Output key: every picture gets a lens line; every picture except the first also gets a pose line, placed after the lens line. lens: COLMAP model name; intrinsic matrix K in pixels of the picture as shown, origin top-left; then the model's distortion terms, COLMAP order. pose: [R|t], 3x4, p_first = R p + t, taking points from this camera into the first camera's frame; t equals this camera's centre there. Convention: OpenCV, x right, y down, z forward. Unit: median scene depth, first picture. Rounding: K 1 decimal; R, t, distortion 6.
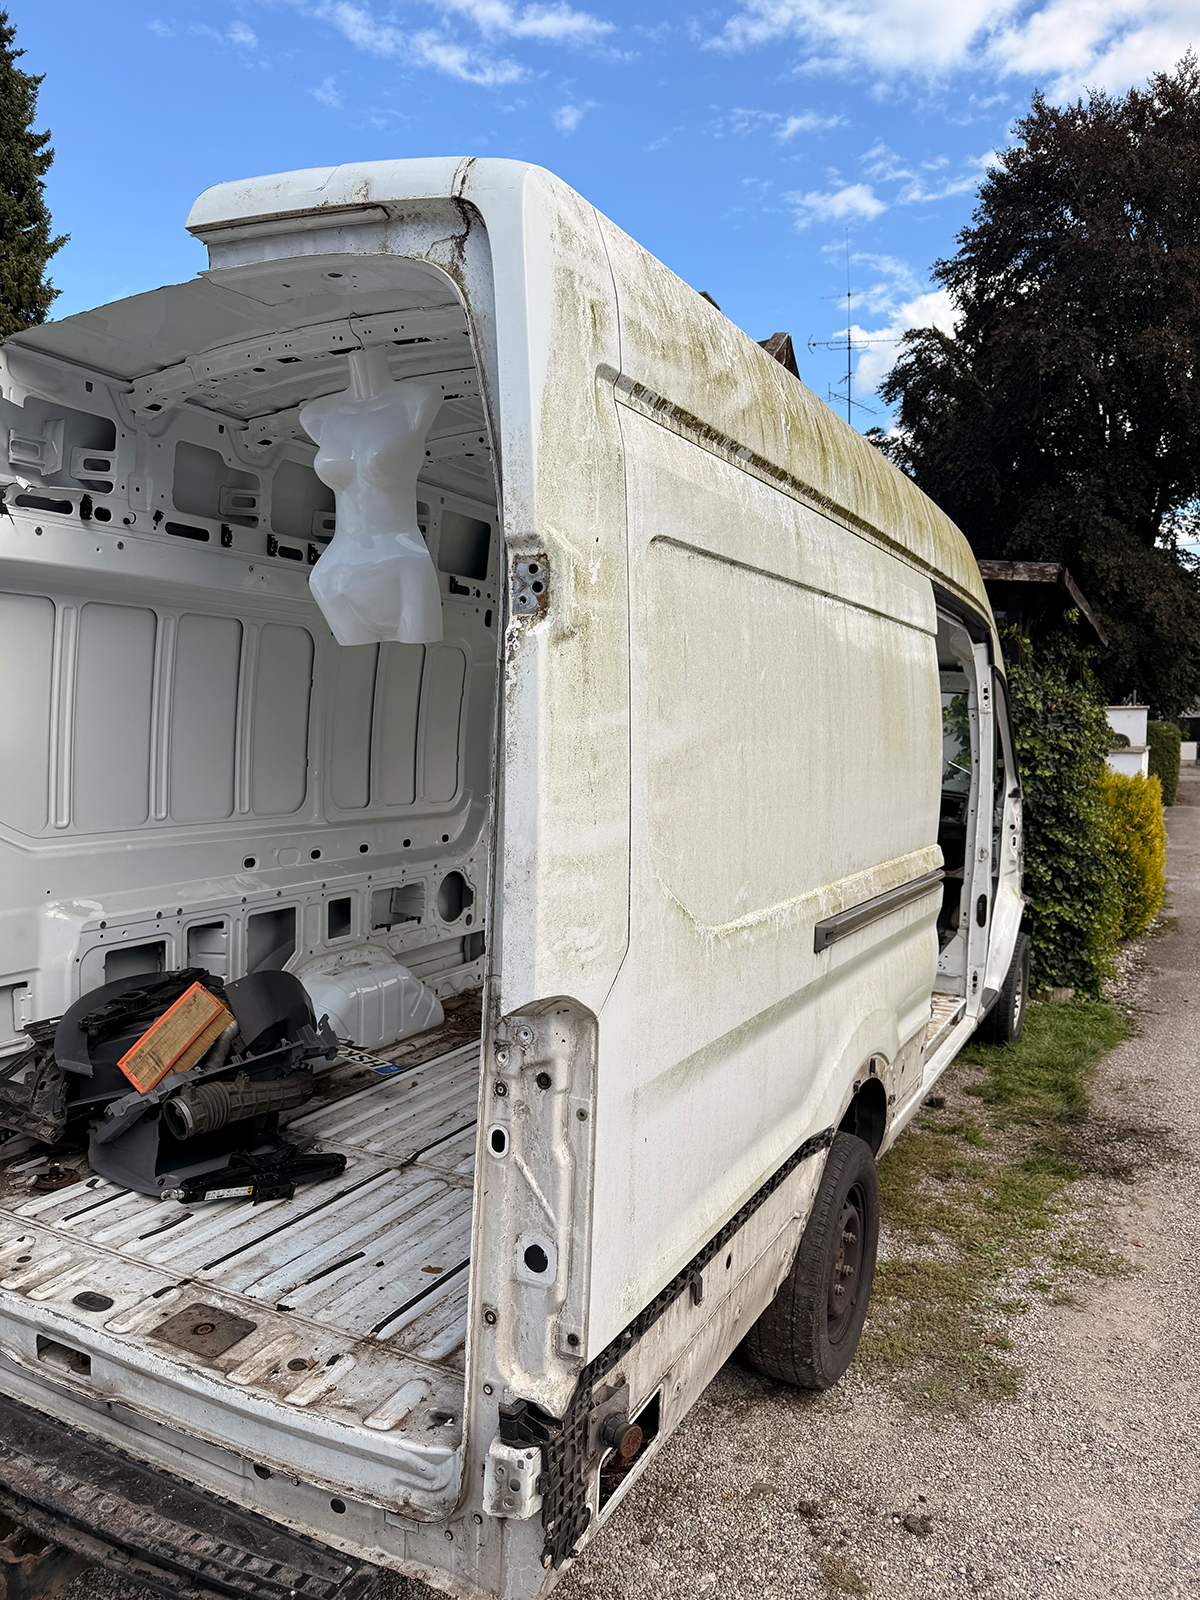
lens RADIAL K [[1144.1, 0, 602.4], [0, 1144.1, 781.7], [0, 0, 1]] dist [0.030586, -0.034014]
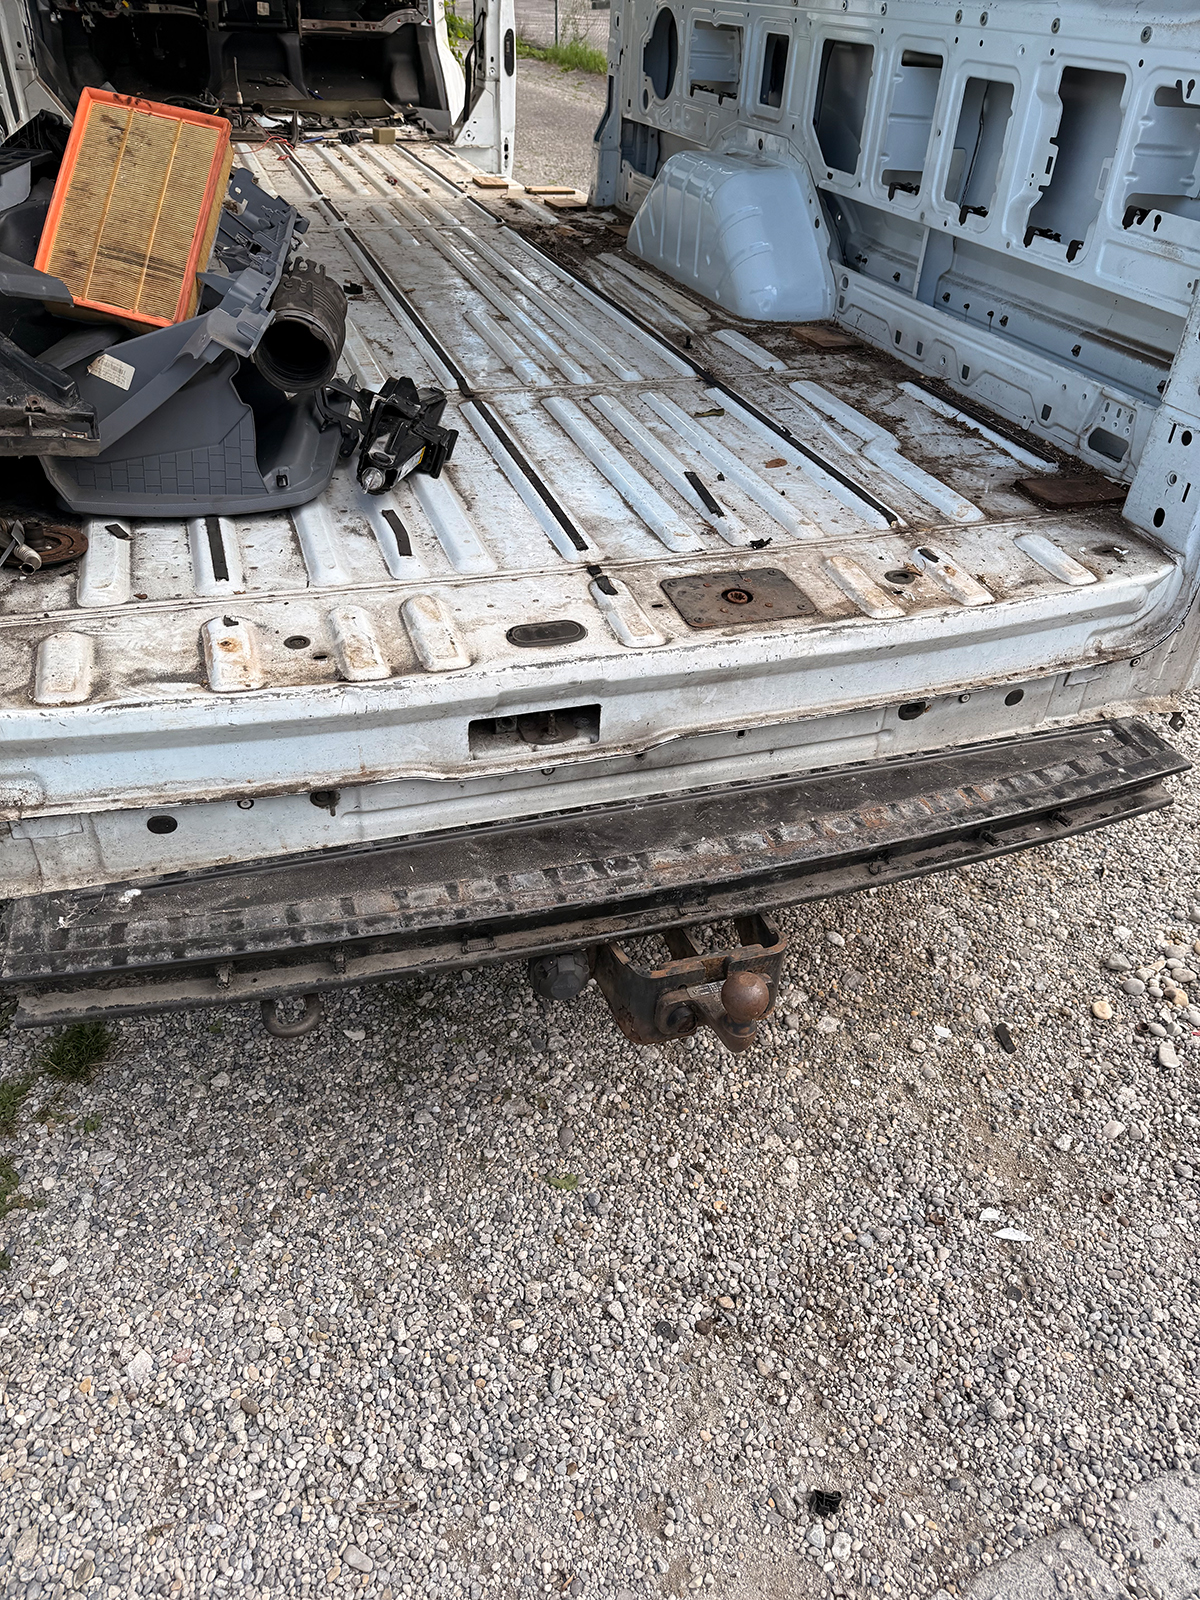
lens RADIAL K [[1134.5, 0, 596.7], [0, 1134.5, 787.8], [0, 0, 1]] dist [0.058930, -0.066884]
pose [[0.685573, -0.418086, 0.595981, -0.427981], [0.017527, 0.827893, 0.560613, 0.106692], [-0.727793, -0.373895, 0.574909, 0.337531]]
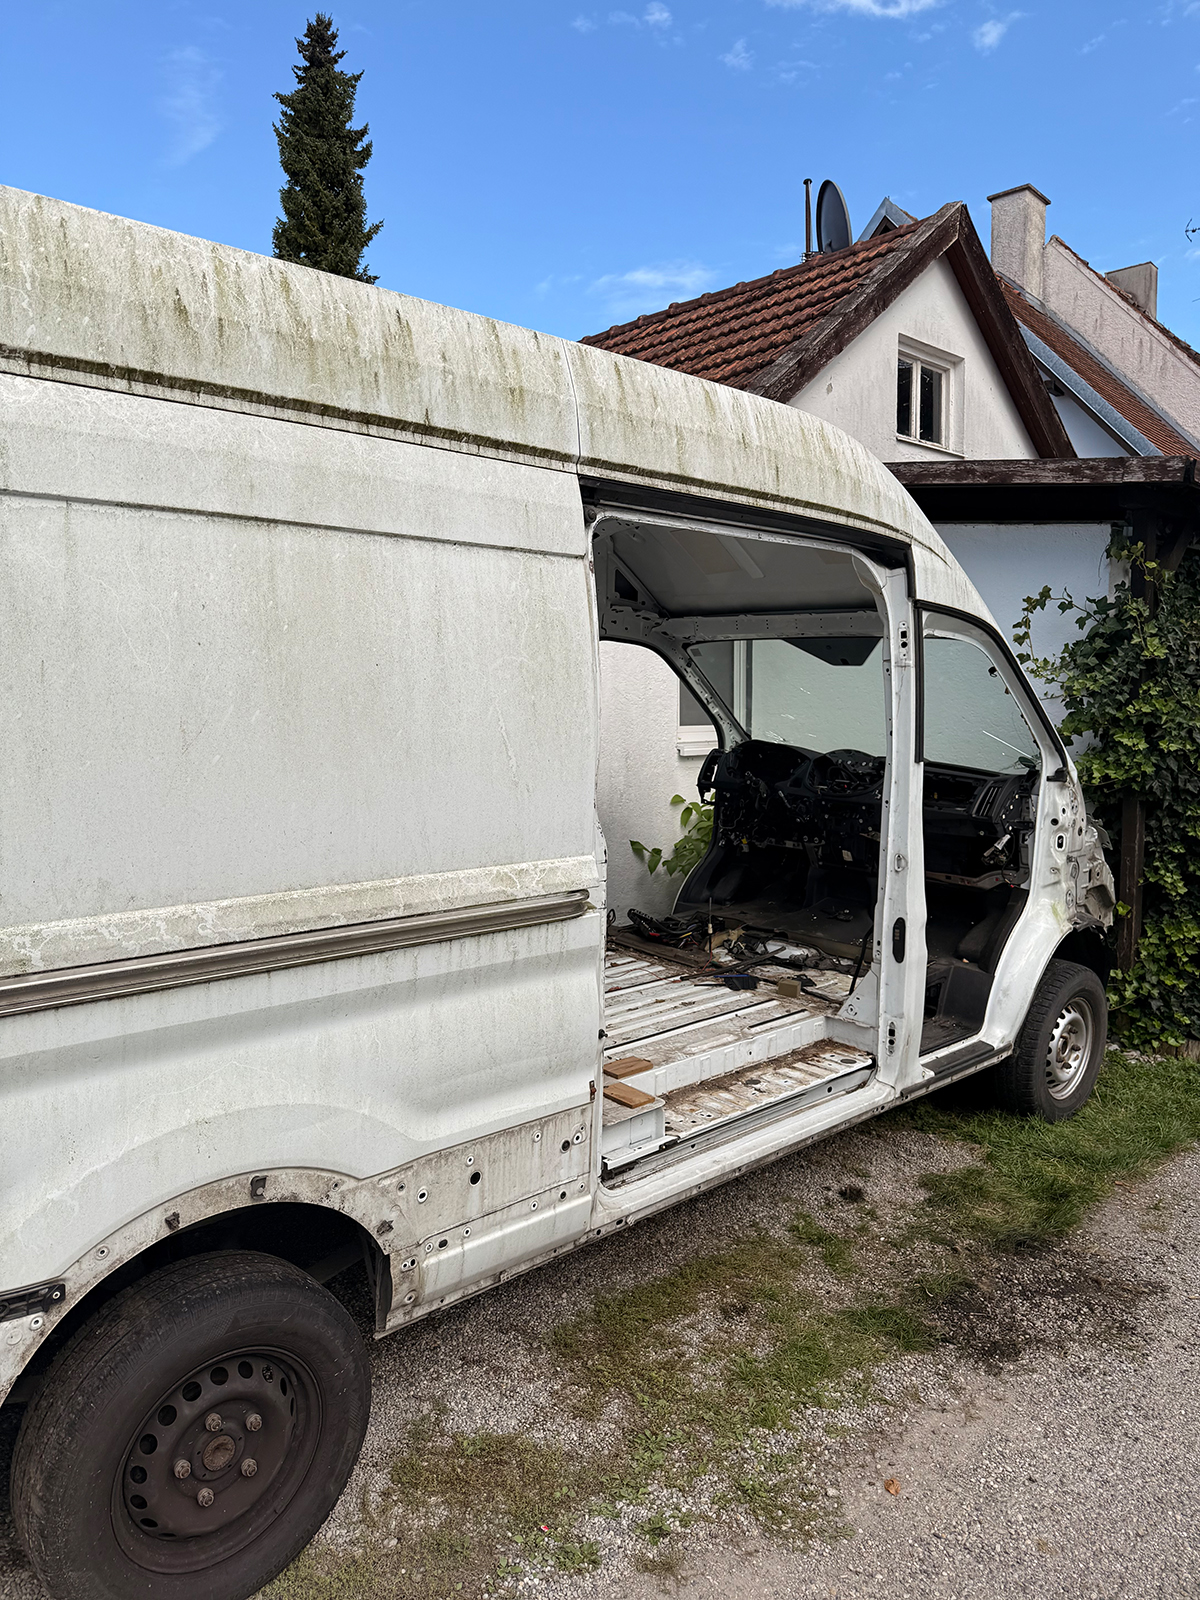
lens RADIAL K [[1147.8, 0, 599.5], [0, 1147.8, 754.7], [0, 0, 1]] dist [0.011214, -0.008887]
pose [[0.940553, 0.018280, -0.339155, 0.478978], [-0.013334, 0.999768, 0.016909, -0.016640], [0.339386, -0.011382, 0.940578, 0.312776]]
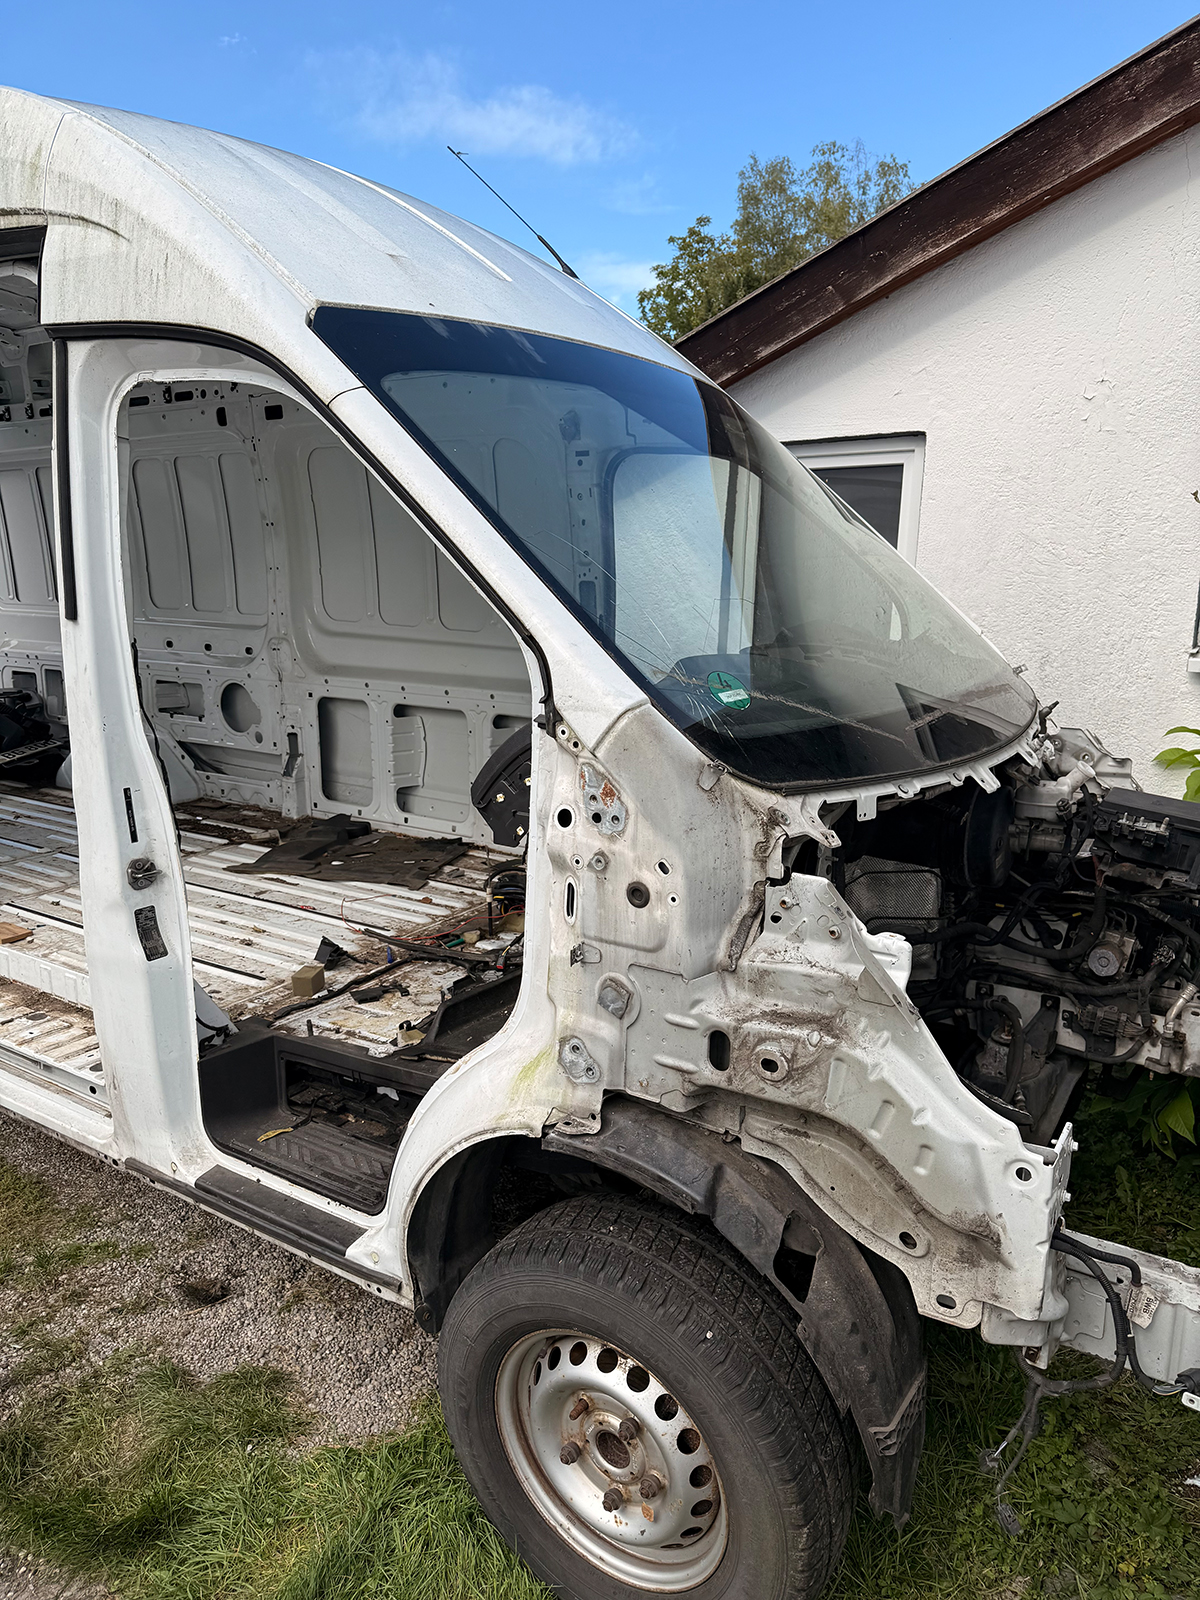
lens RADIAL K [[1177.4, 0, 600.0], [0, 1177.4, 800.0], [0, 0, 1]] dist [0.067485, -0.097684]
pose [[-0.122262, 0.175090, -0.976932, 0.897806], [-0.058709, 0.981317, 0.183223, -0.031176], [0.990760, 0.079756, -0.109698, 1.487376]]
